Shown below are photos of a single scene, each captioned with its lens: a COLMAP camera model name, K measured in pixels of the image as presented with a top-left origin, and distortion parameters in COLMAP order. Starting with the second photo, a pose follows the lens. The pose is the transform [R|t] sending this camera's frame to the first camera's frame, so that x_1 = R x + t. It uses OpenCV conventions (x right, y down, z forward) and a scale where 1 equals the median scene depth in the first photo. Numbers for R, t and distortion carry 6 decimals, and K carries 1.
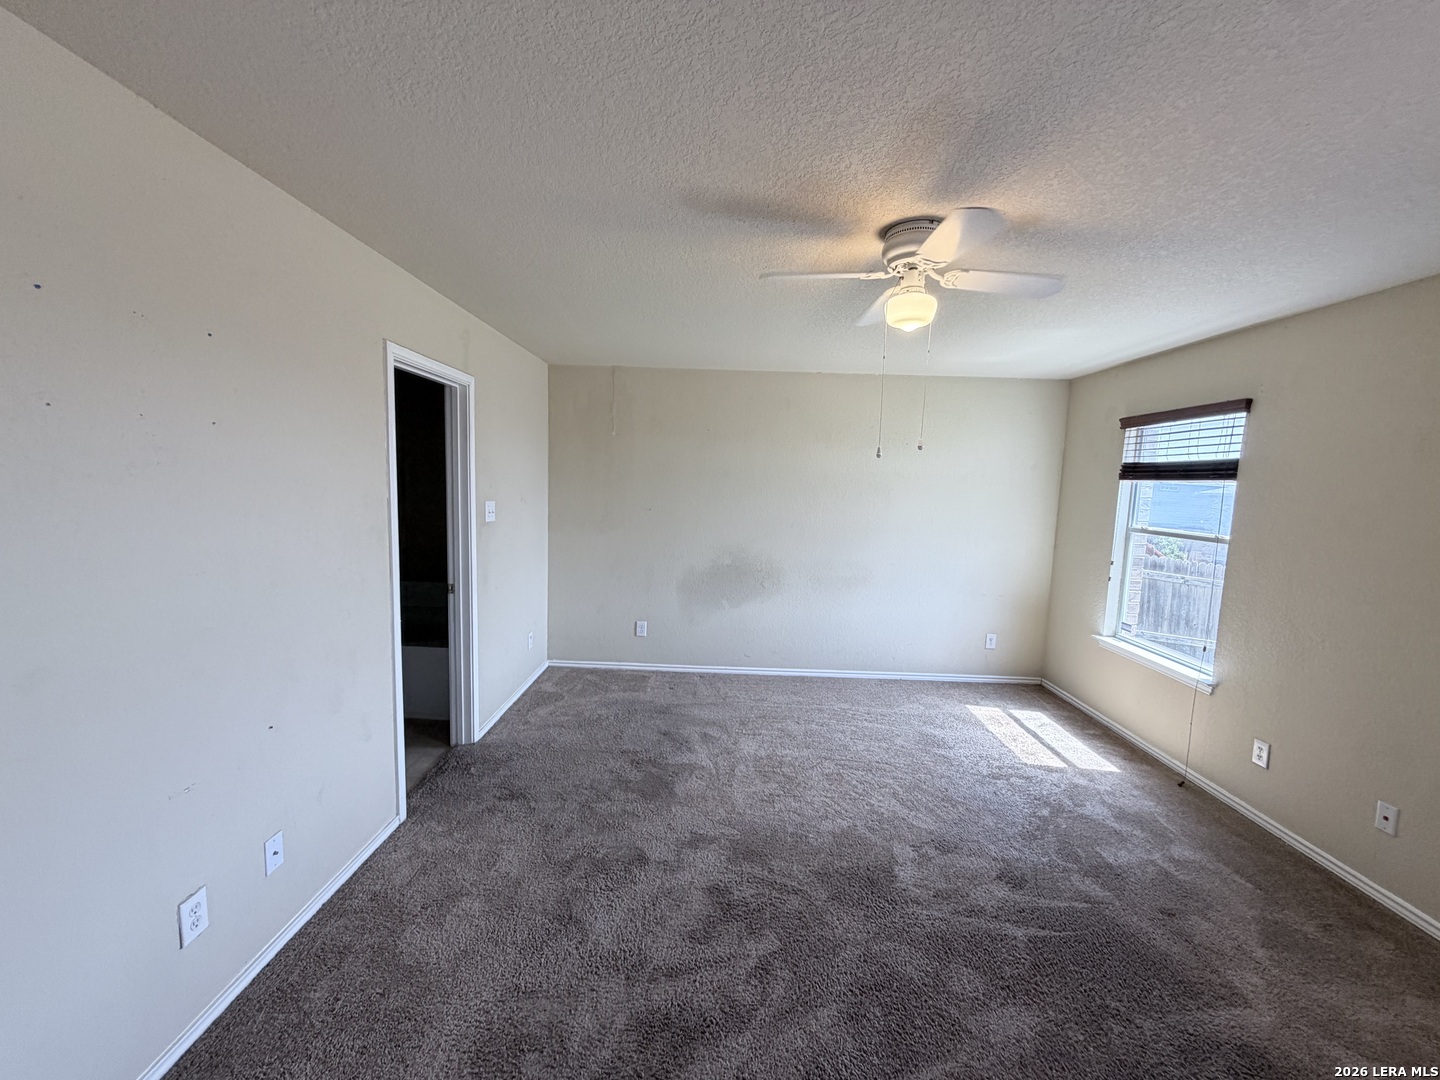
lens RADIAL K [[571.5, 0, 713.2], [0, 571.5, 545.4], [0, 0, 1]] dist [-0.001477, 0.001058]
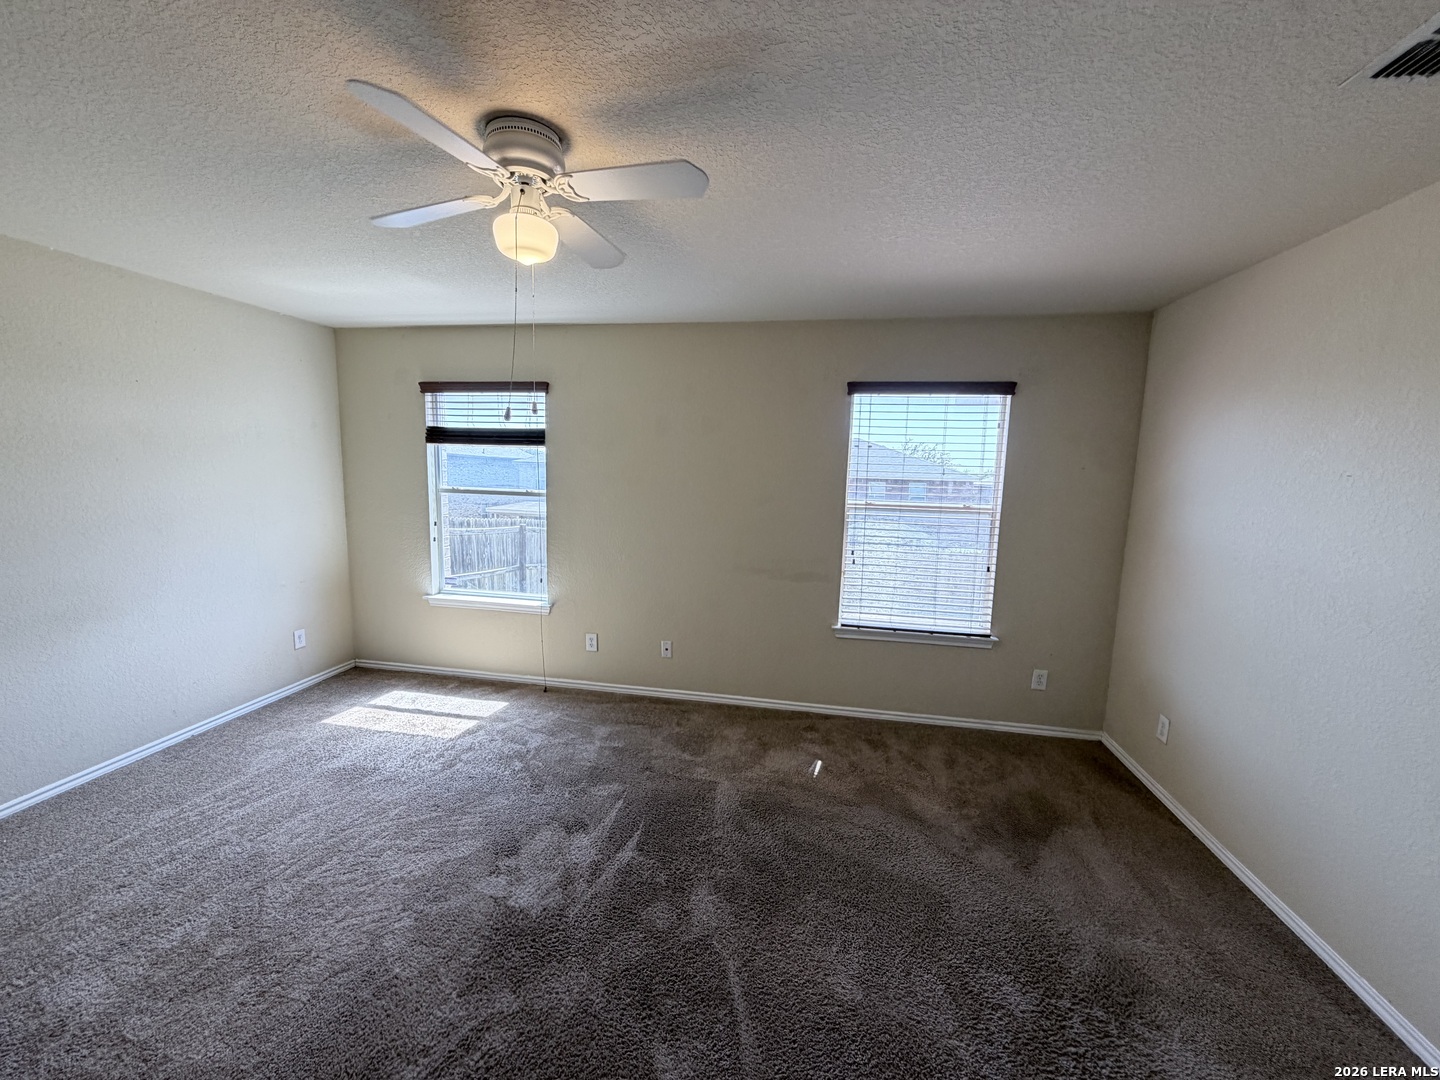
lens RADIAL K [[571.5, 0, 715.9], [0, 571.5, 538.8], [0, 0, 1]] dist [-0.001477, 0.001058]
pose [[0.161483, -0.149768, 0.975445, -0.266342], [0.091505, 0.986432, 0.136306, -0.041779], [-0.982624, 0.067247, 0.172996, 0.360081]]
